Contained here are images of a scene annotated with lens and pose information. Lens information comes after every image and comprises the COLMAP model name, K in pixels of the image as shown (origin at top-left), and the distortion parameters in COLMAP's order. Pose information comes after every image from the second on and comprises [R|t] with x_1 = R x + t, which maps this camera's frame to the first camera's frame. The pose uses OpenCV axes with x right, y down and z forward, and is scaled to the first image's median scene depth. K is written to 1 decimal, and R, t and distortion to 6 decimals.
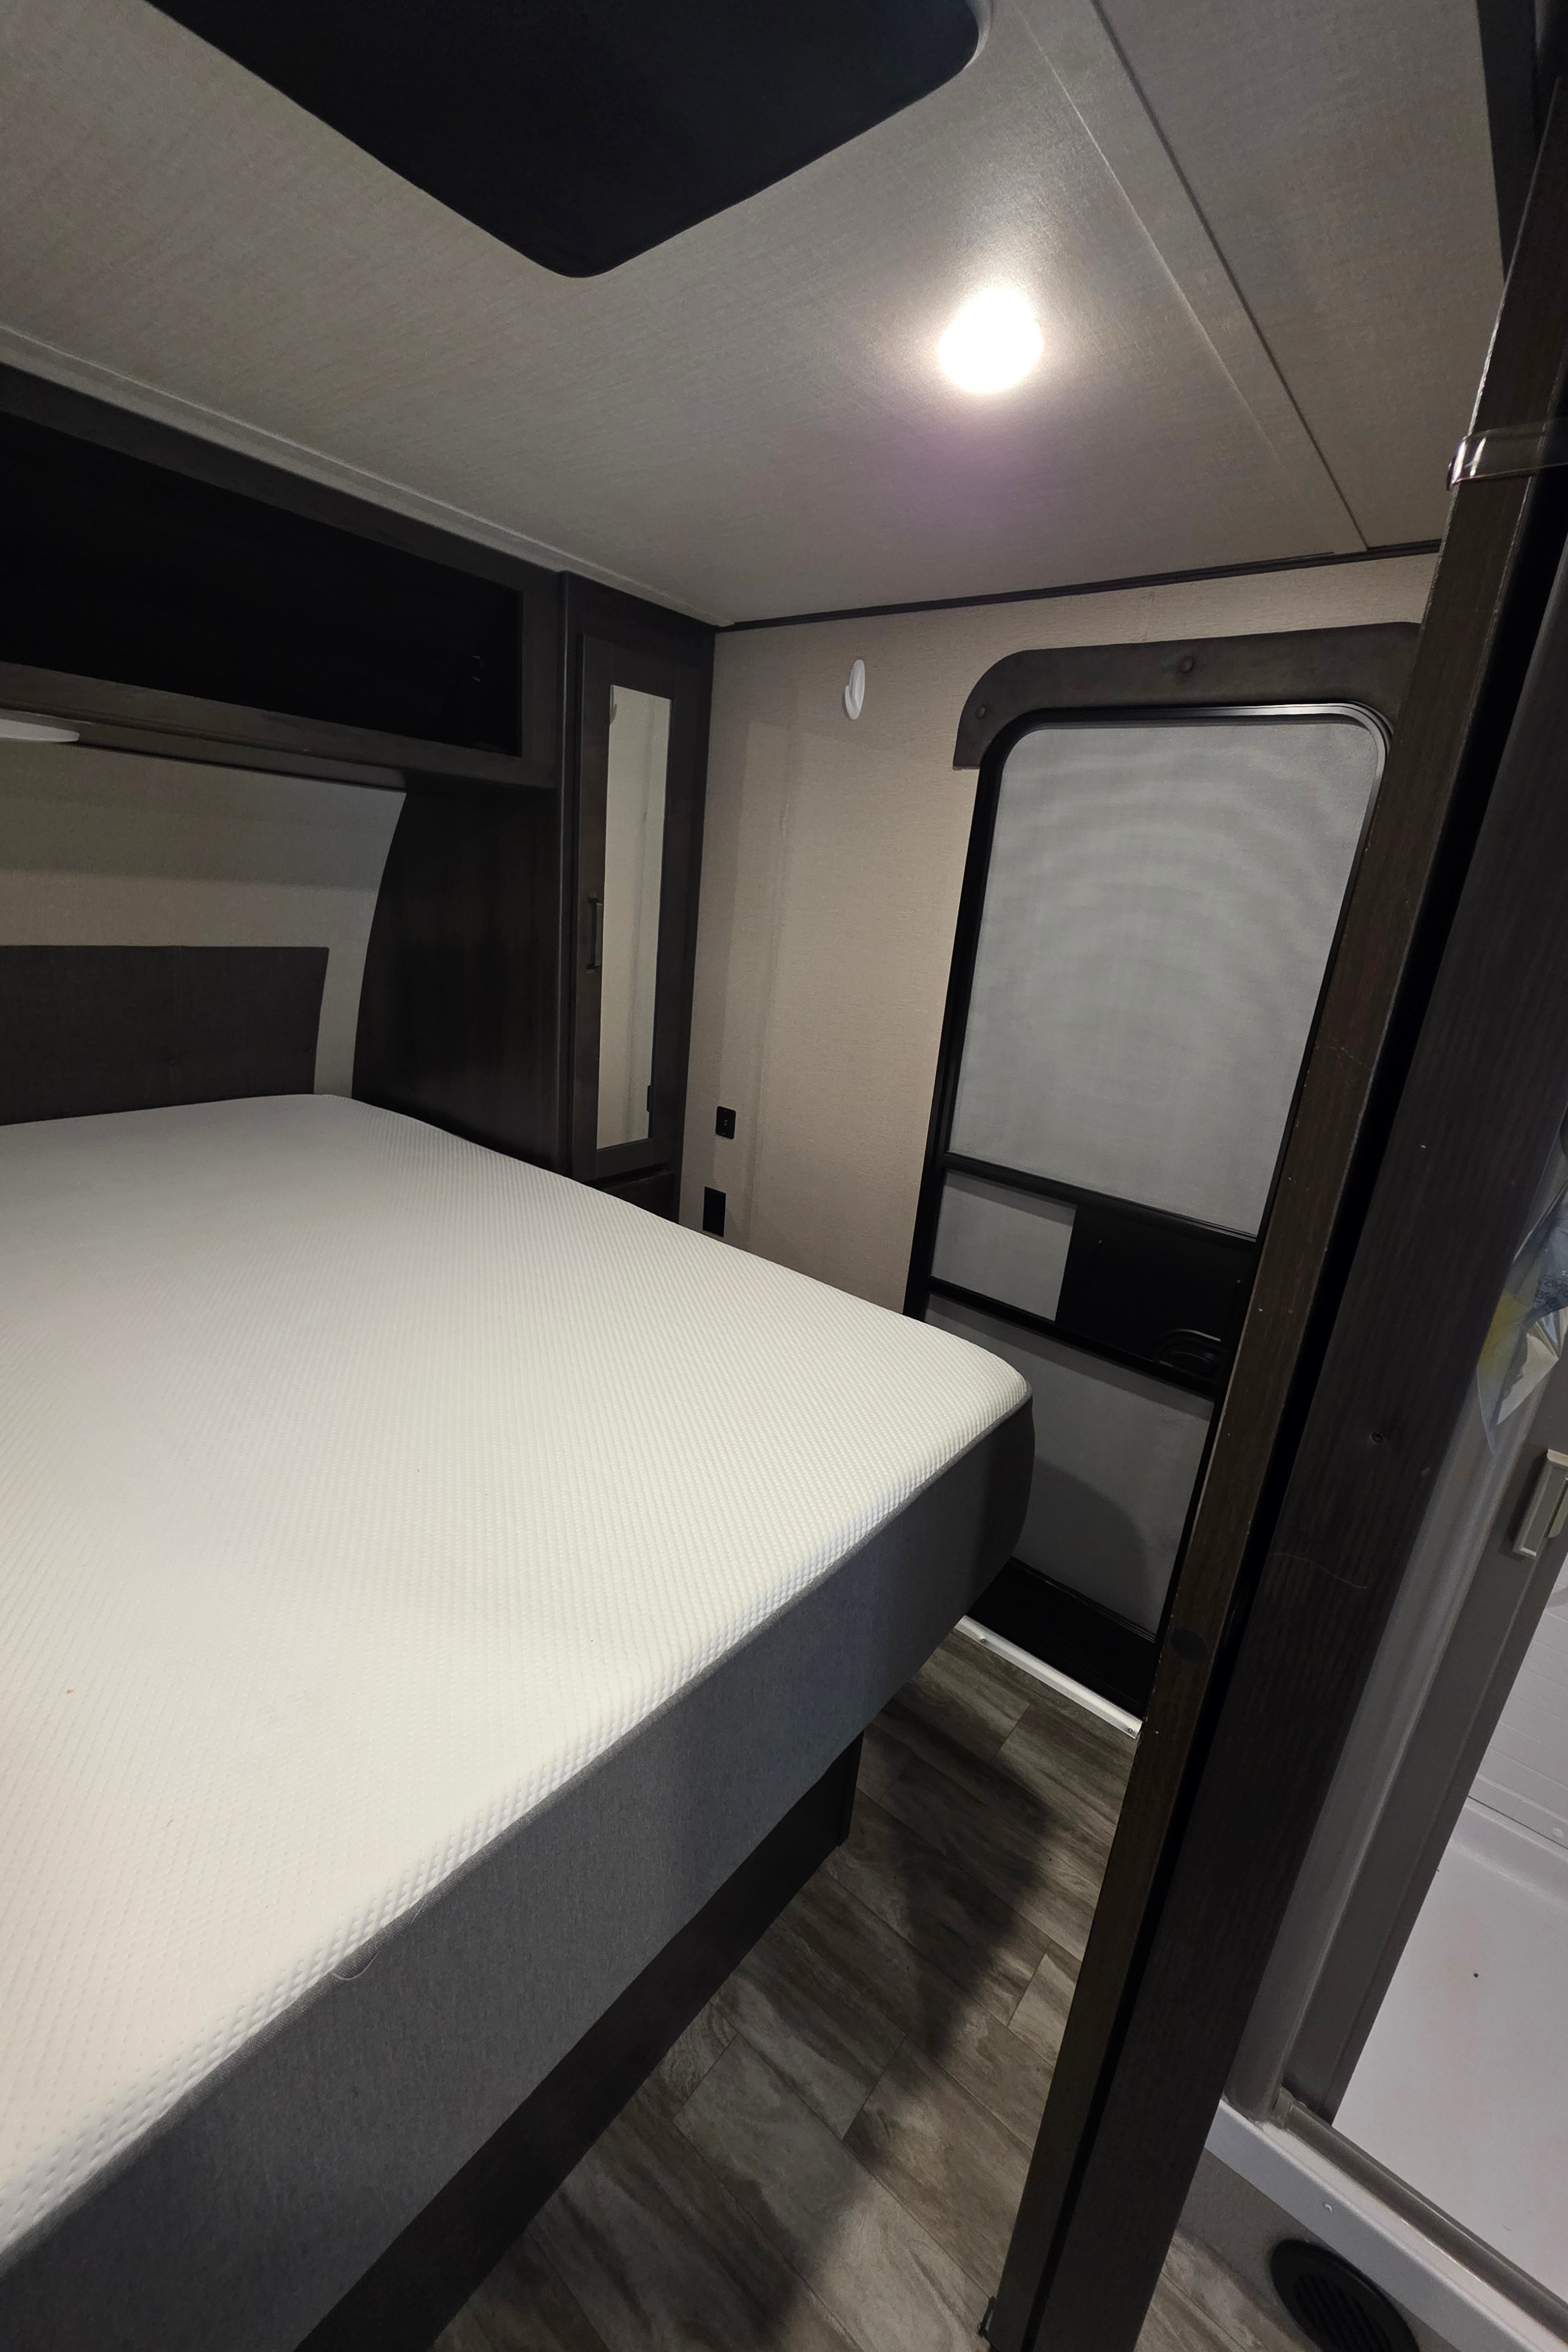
lens RADIAL K [[934.6, 0, 777.7], [0, 934.6, 1175.8], [0, 0, 1]] dist [0.000574, -0.000744]
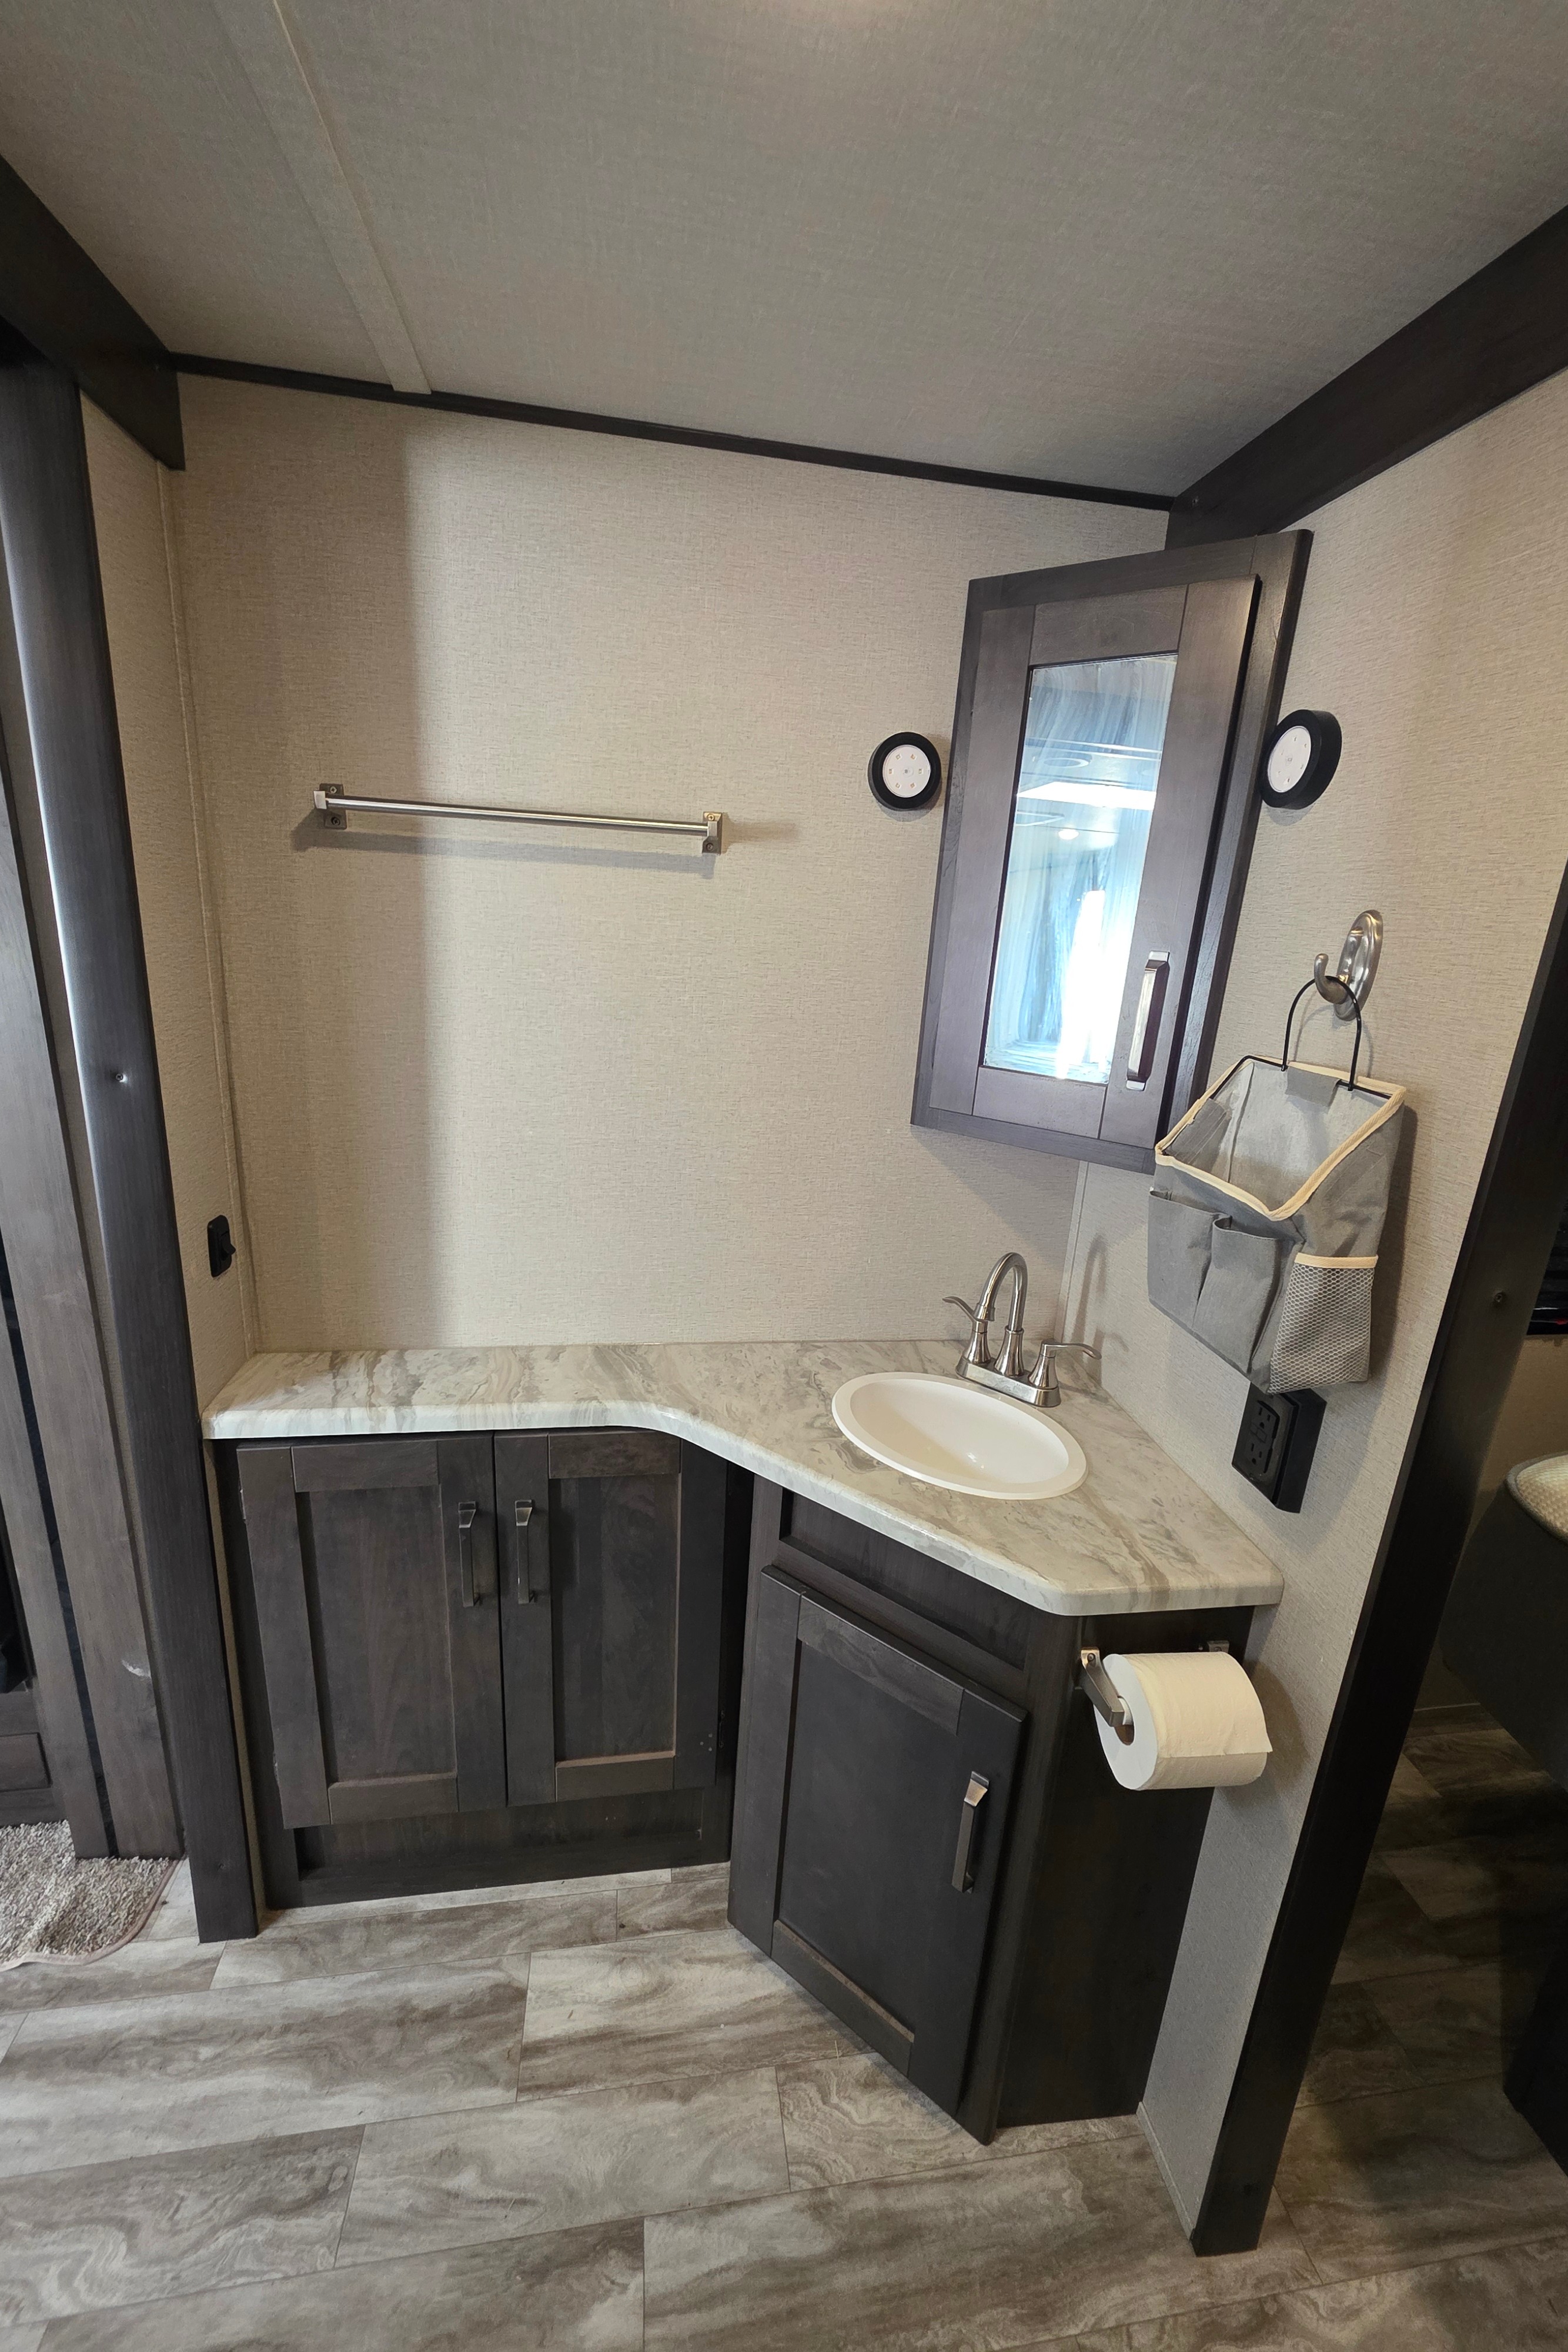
lens RADIAL K [[934.6, 0, 780.8], [0, 934.6, 1195.6], [0, 0, 1]] dist [0.000574, -0.000744]
pose [[-0.662154, 0.089205, -0.744039, 0.557818], [-0.334663, 0.853173, 0.400121, -0.232761], [0.670487, 0.513944, -0.535078, 1.036396]]
